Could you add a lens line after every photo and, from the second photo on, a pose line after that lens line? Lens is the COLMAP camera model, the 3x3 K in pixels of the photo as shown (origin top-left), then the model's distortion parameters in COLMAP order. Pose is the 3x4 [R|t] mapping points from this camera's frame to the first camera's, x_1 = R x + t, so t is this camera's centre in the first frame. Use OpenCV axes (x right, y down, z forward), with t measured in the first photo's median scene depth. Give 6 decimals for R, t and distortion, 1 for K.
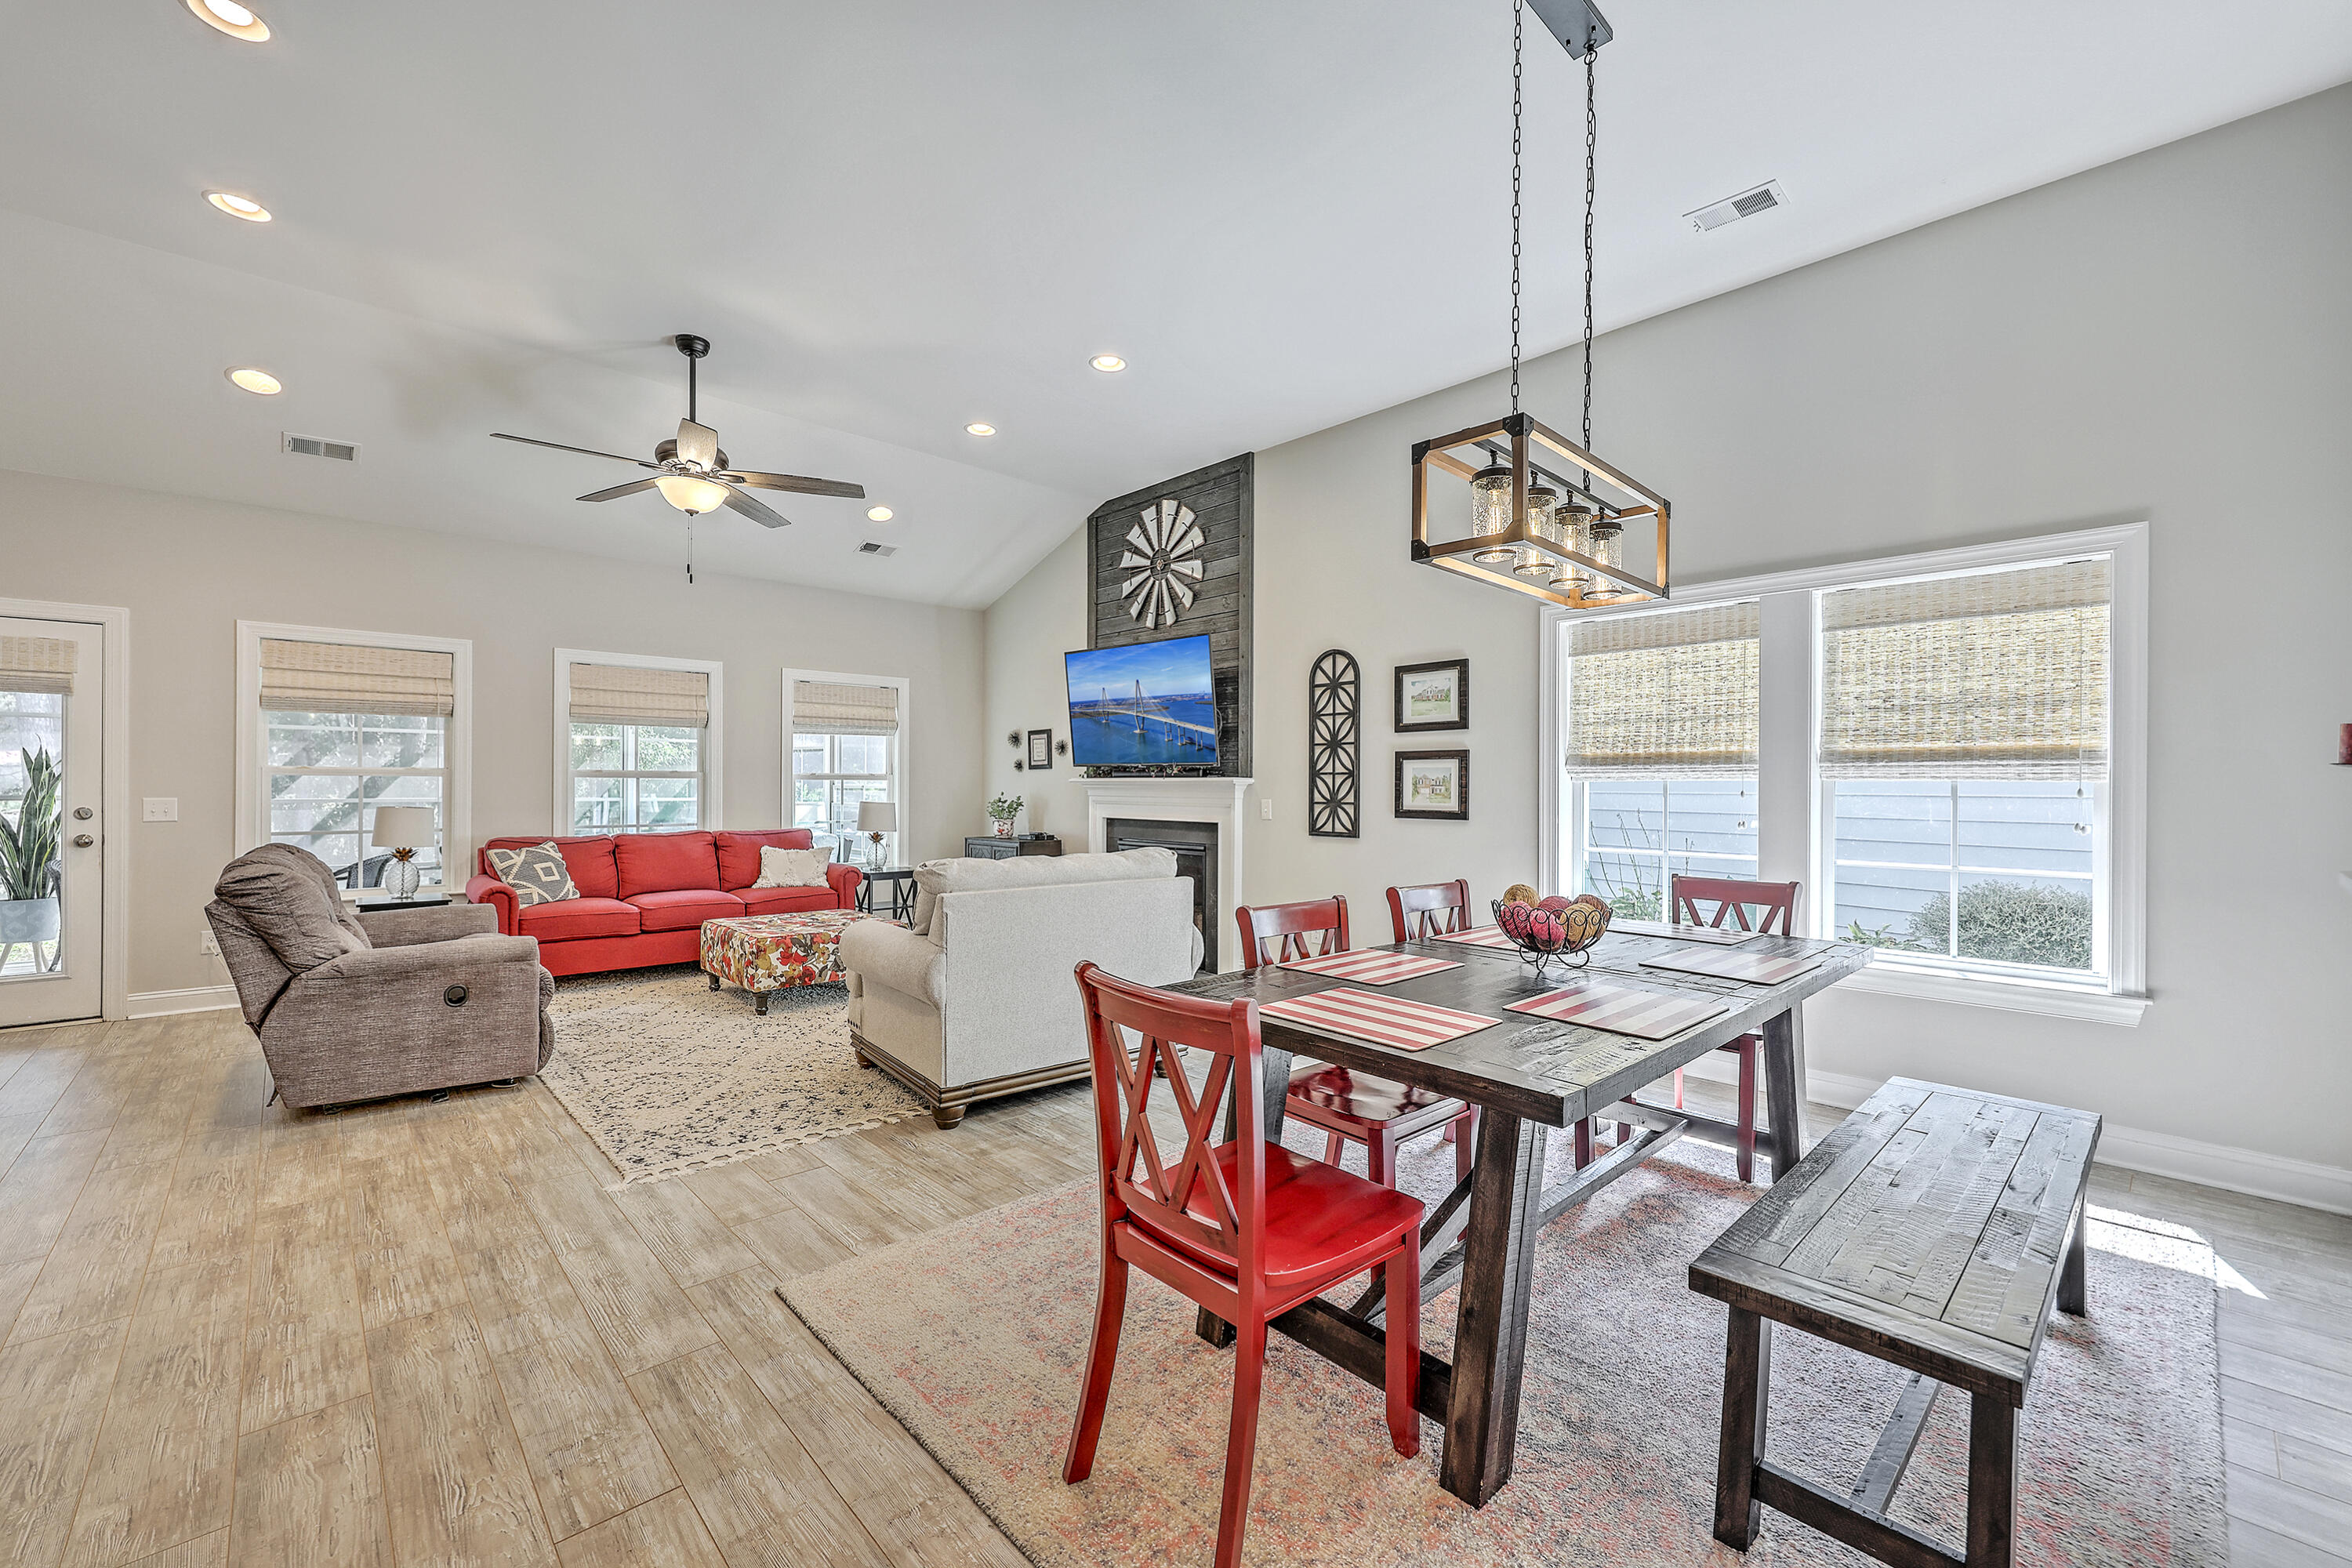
lens RADIAL K [[953.4, 0, 1190.8], [0, 953.4, 786.6], [0, 0, 1]] dist [0.002440, 0.000365]
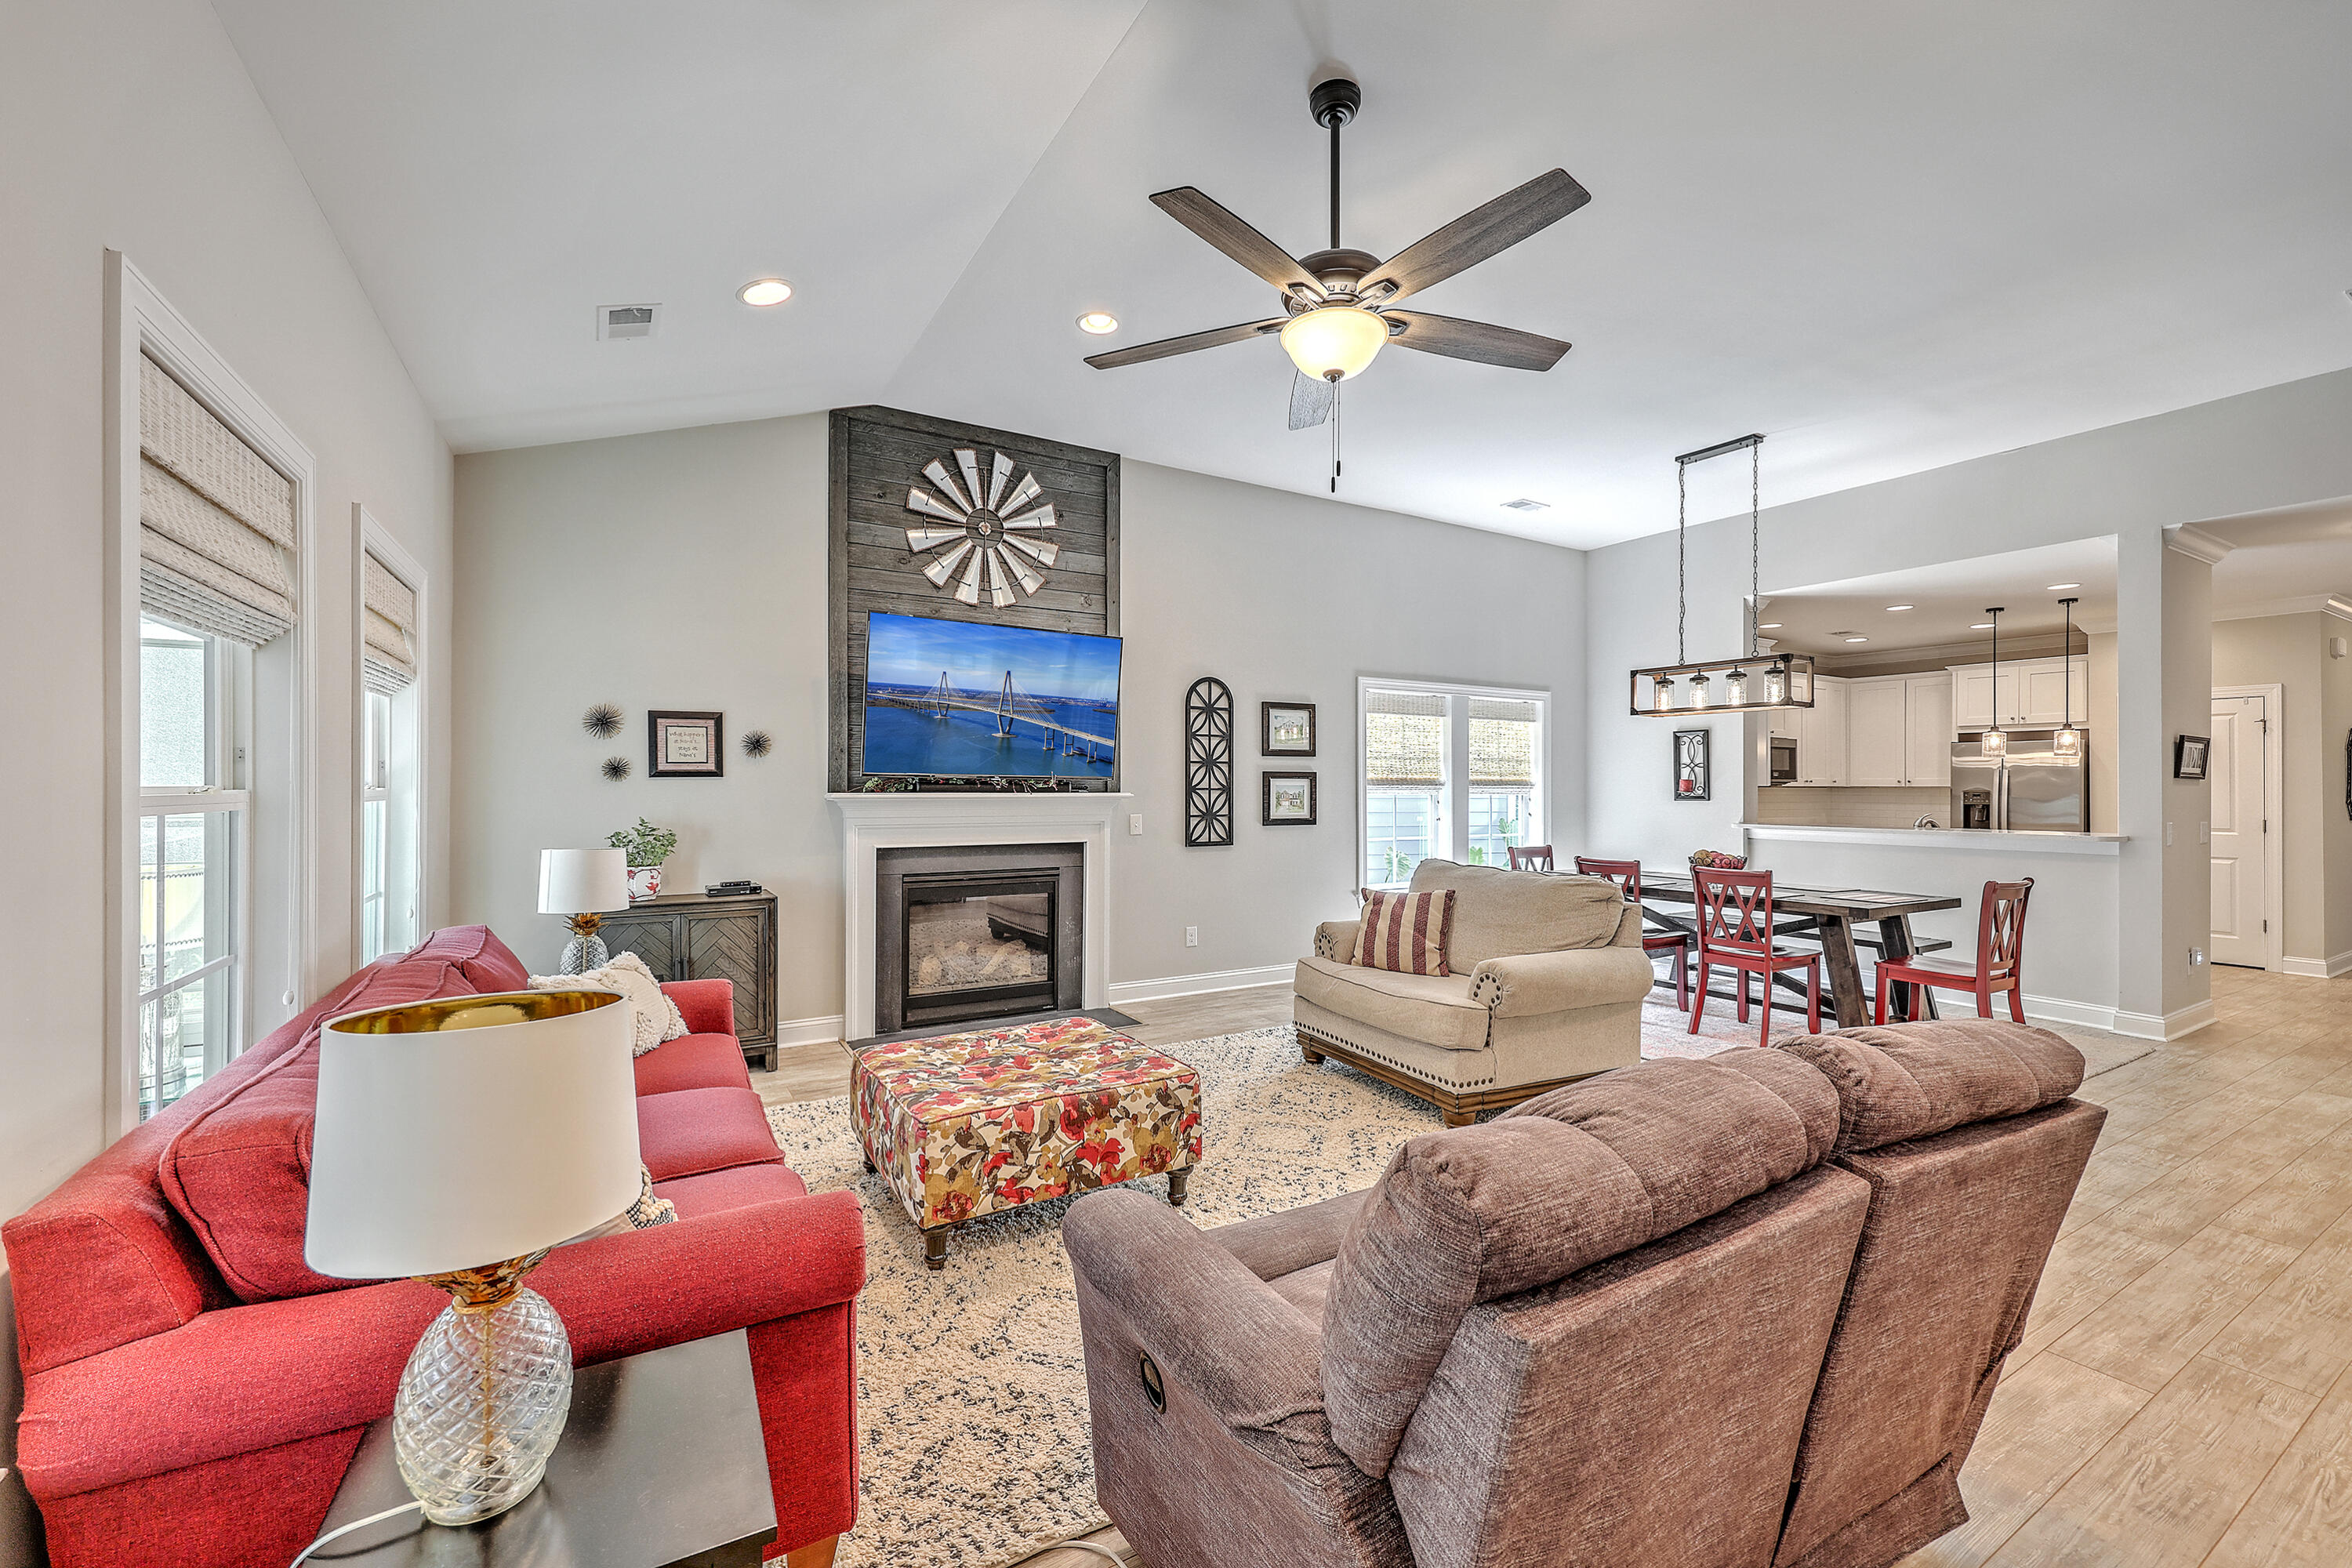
lens RADIAL K [[953.4, 0, 1181.5], [0, 953.4, 784.1], [0, 0, 1]] dist [0.002440, 0.000365]
pose [[0.216856, -0.002868, 0.976199, -0.929943], [-0.001650, 0.999993, 0.003304, -0.022851], [-0.976202, -0.002327, 0.216850, 0.783228]]
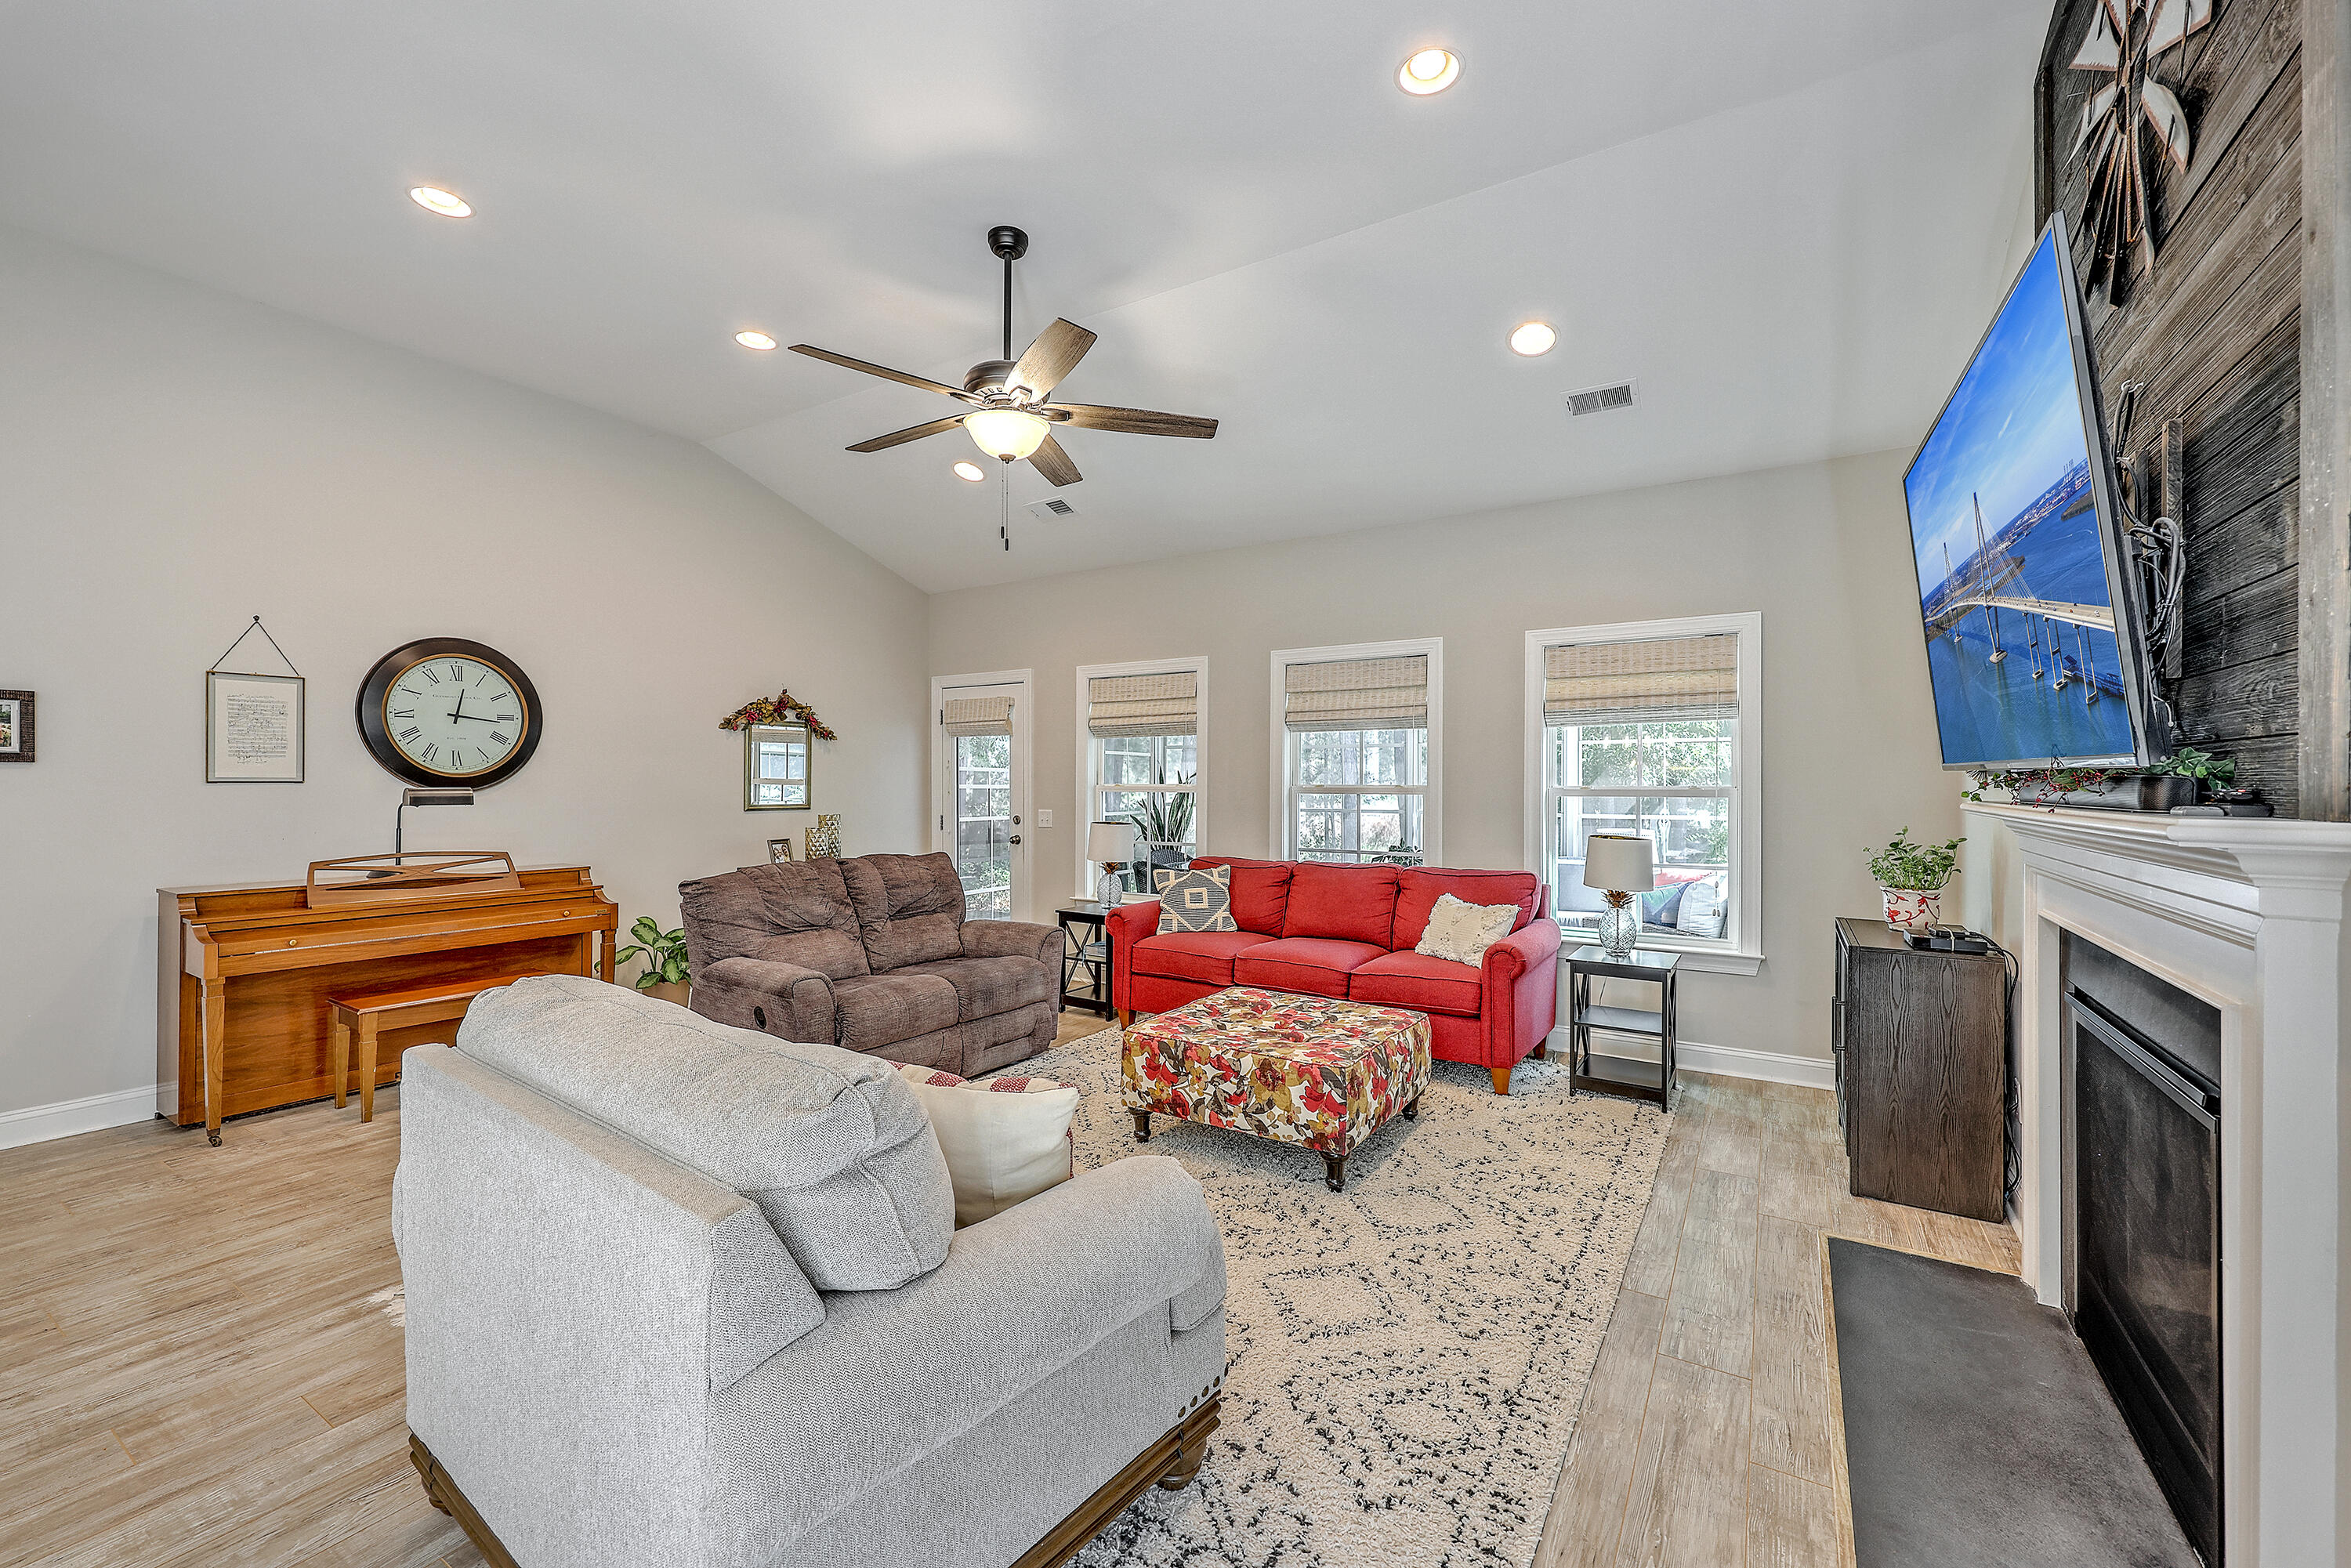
lens RADIAL K [[953.0, 0, 1179.0], [0, 953.0, 783.5], [0, 0, 1]] dist [0.002440, 0.000365]
pose [[0.248843, -0.002964, -0.968539, 0.210528], [-0.002208, 0.999991, -0.003628, -0.017595], [0.968541, 0.003041, 0.248834, 0.768727]]
